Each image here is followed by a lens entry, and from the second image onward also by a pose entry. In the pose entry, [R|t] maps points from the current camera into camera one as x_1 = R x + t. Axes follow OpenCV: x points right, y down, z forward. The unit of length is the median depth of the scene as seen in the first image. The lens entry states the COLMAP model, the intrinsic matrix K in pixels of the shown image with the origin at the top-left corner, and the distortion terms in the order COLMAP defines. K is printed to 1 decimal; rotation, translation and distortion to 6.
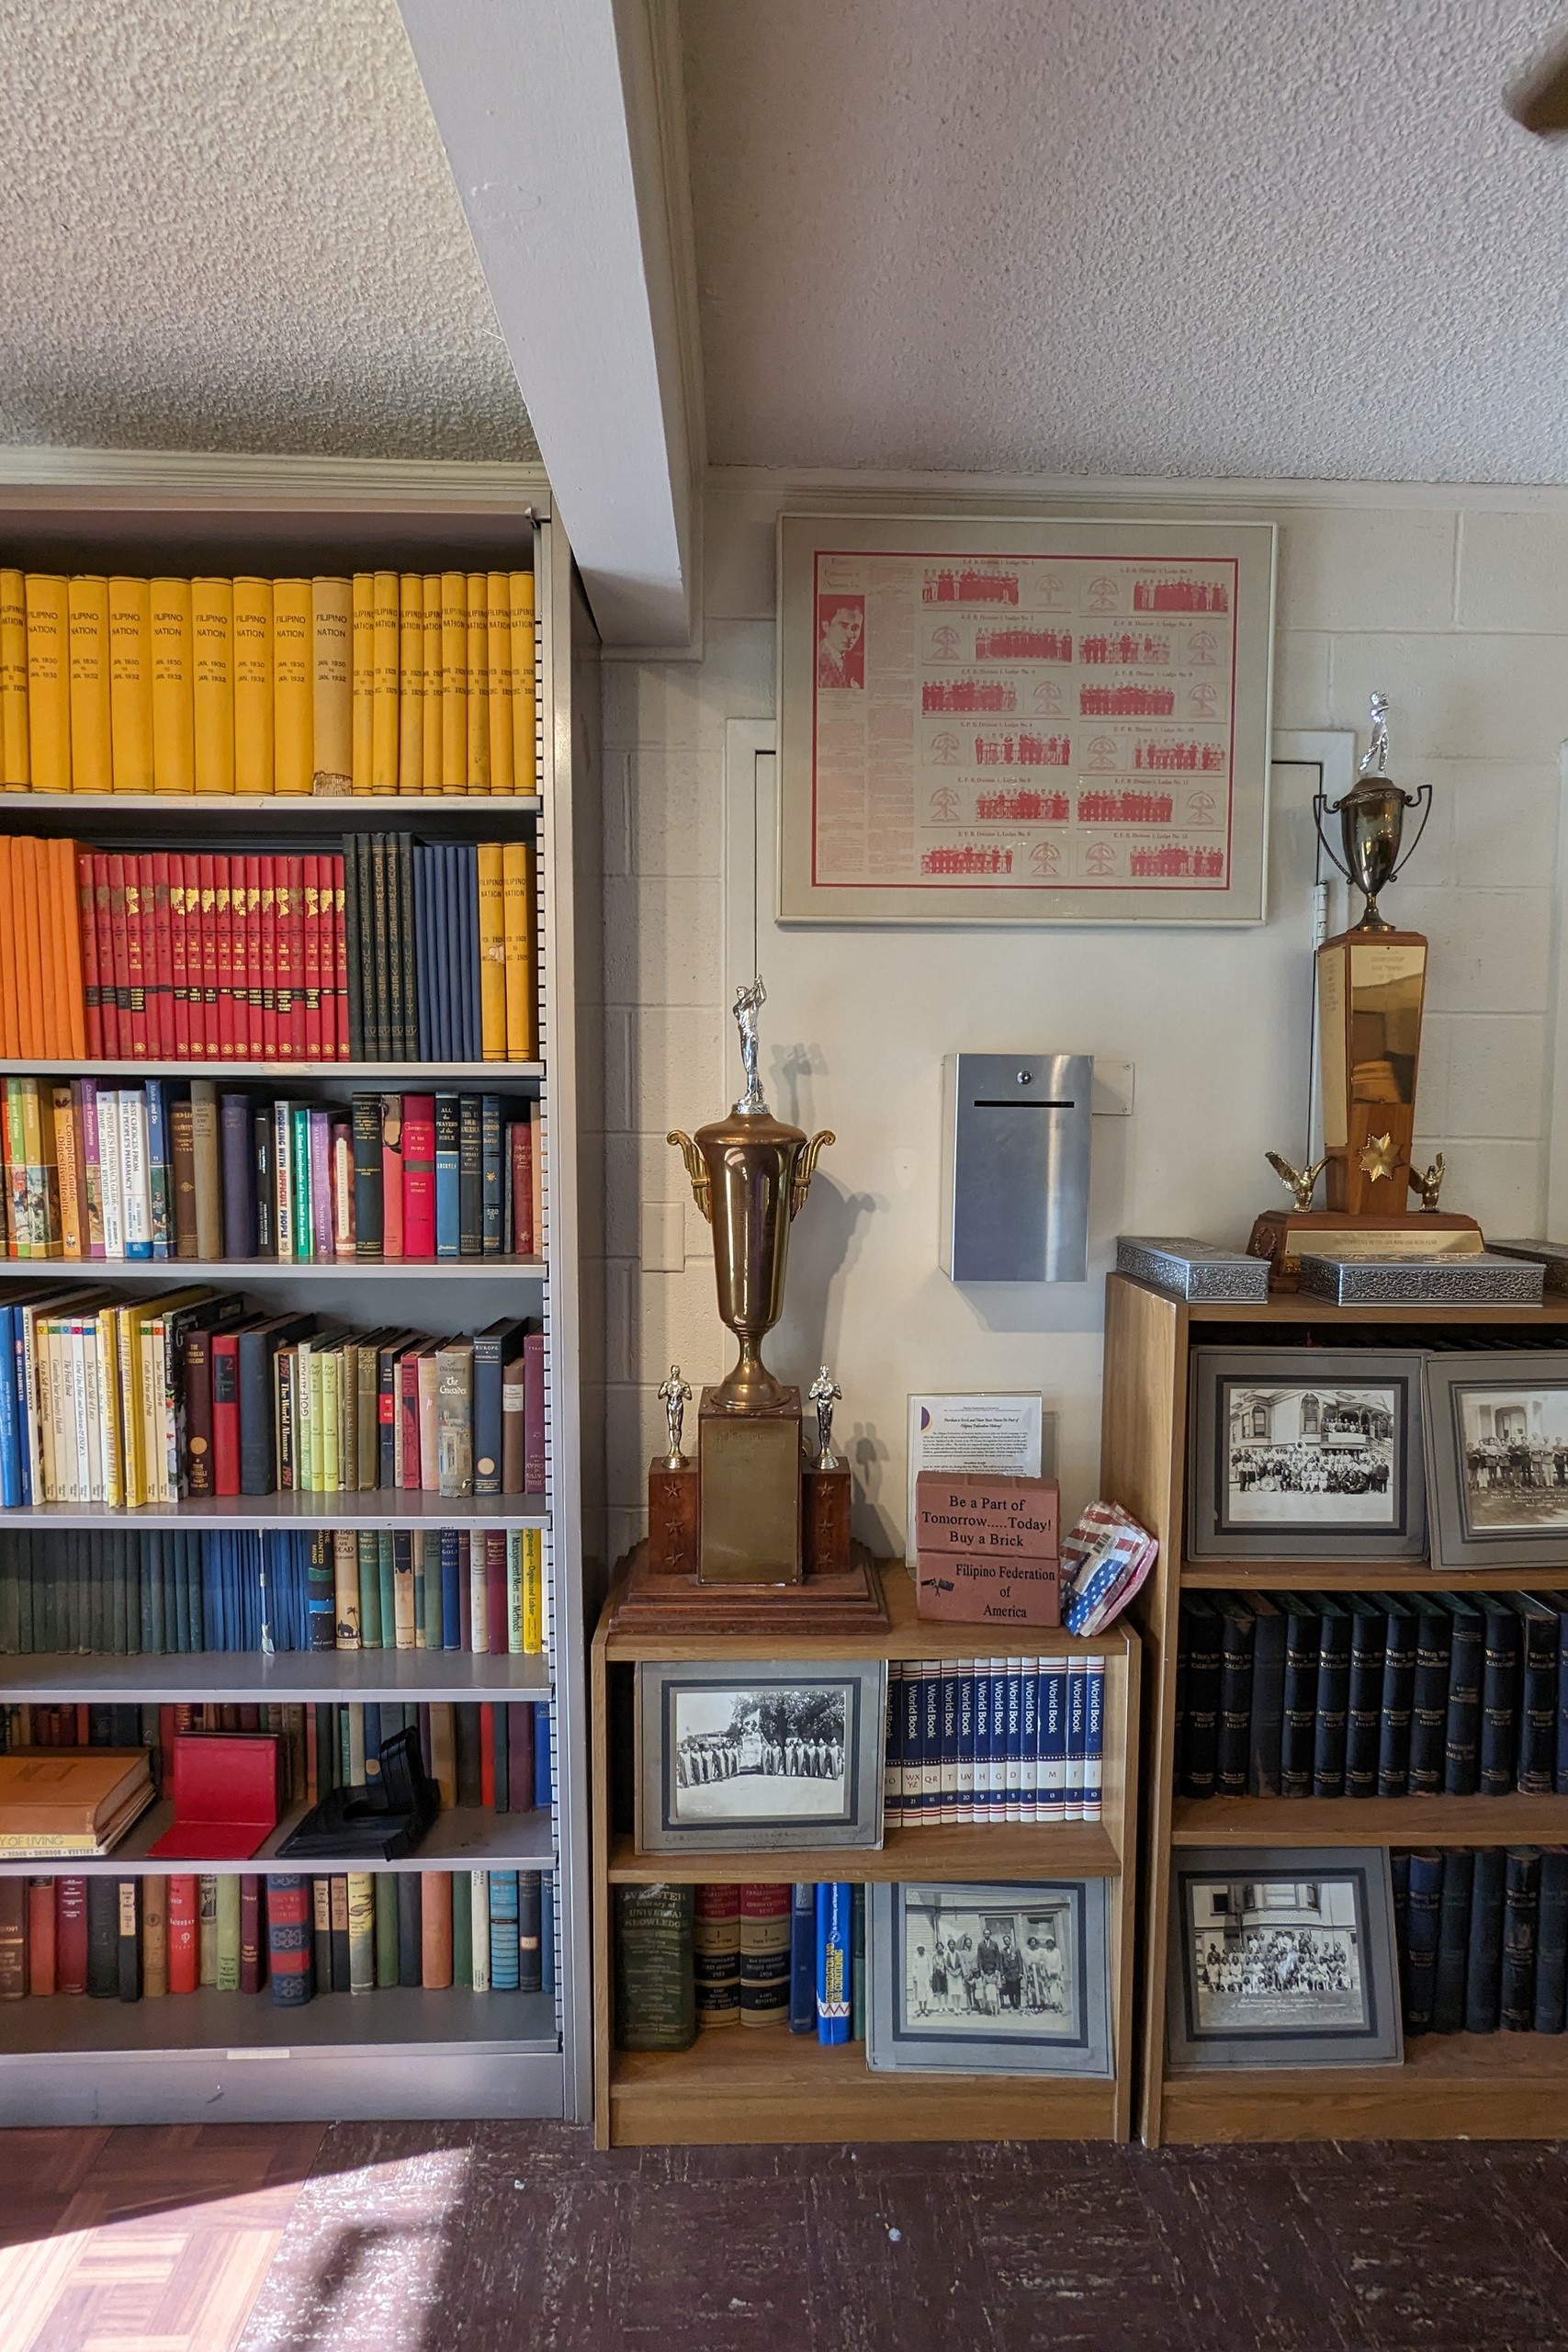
lens RADIAL K [[1147.0, 0, 789.4], [0, 1147.0, 1169.5], [0, 0, 1]] dist [-0.005112, 0.006078]
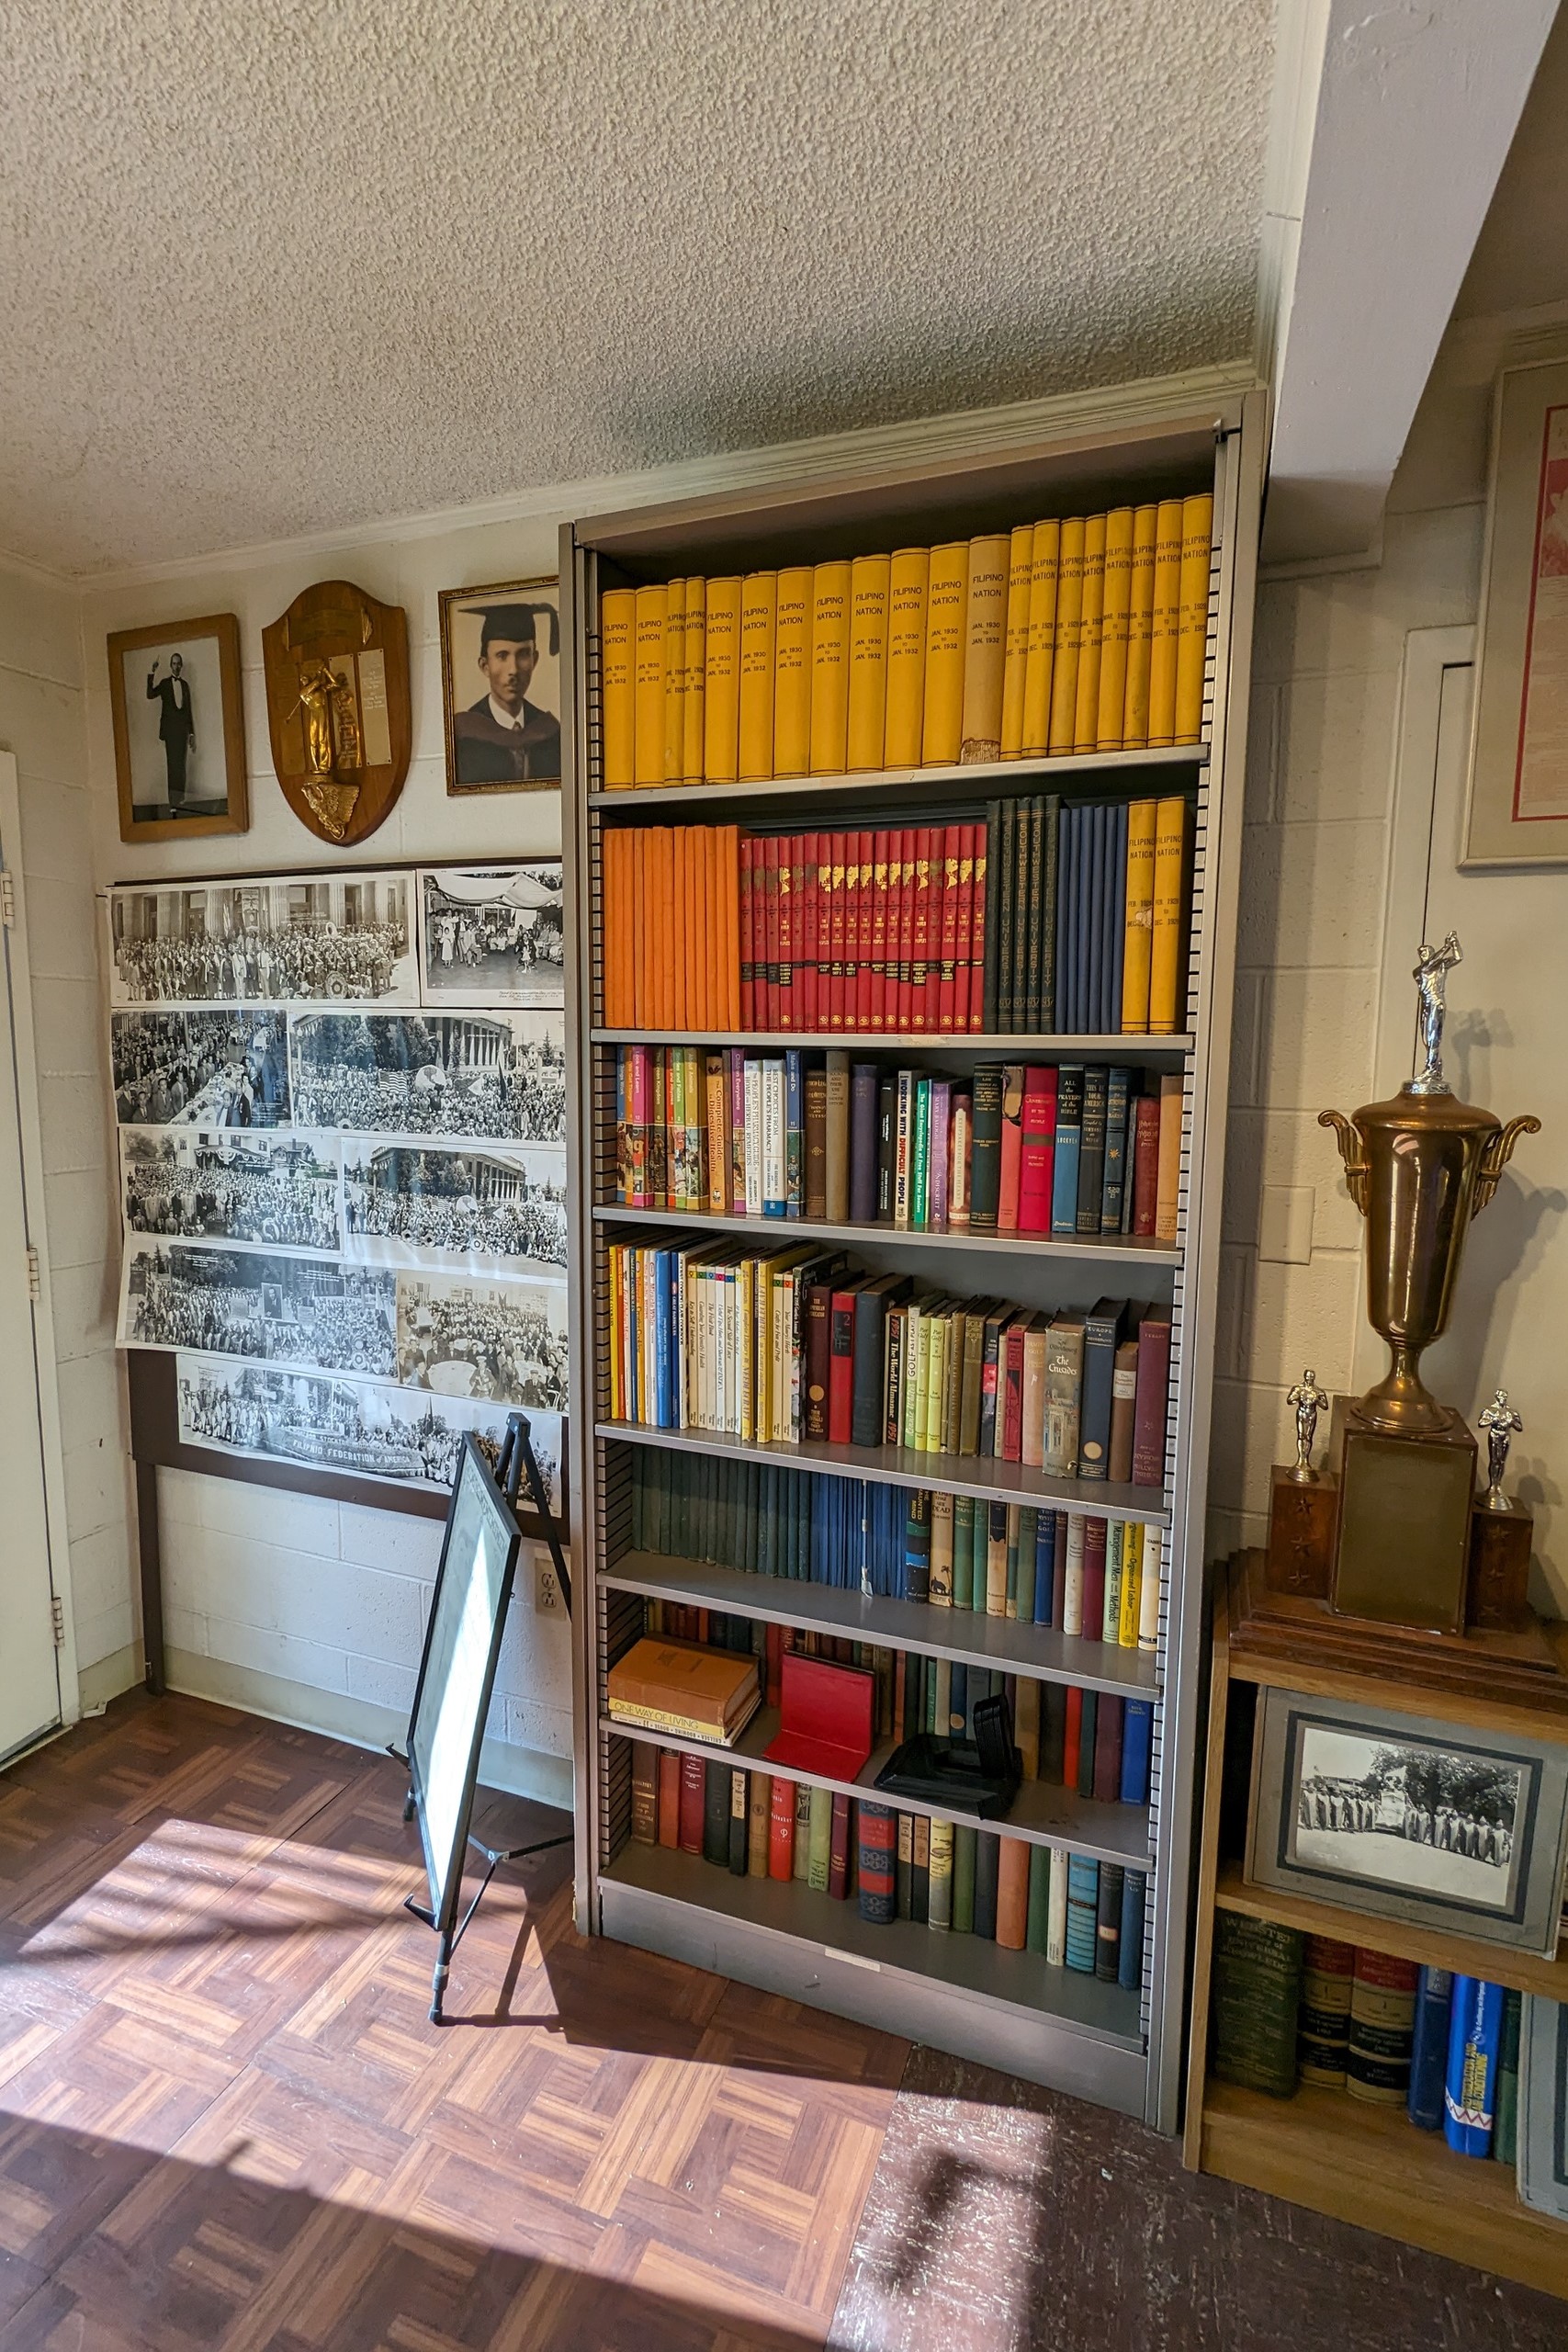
lens RADIAL K [[1147.0, 0, 762.3], [0, 1147.0, 1174.3], [0, 0, 1]] dist [-0.005112, 0.006078]
pose [[0.920734, 0.049739, -0.387007, -0.159348], [-0.031319, 0.998063, 0.053761, -0.018575], [0.388931, -0.037379, 0.920508, 0.005630]]
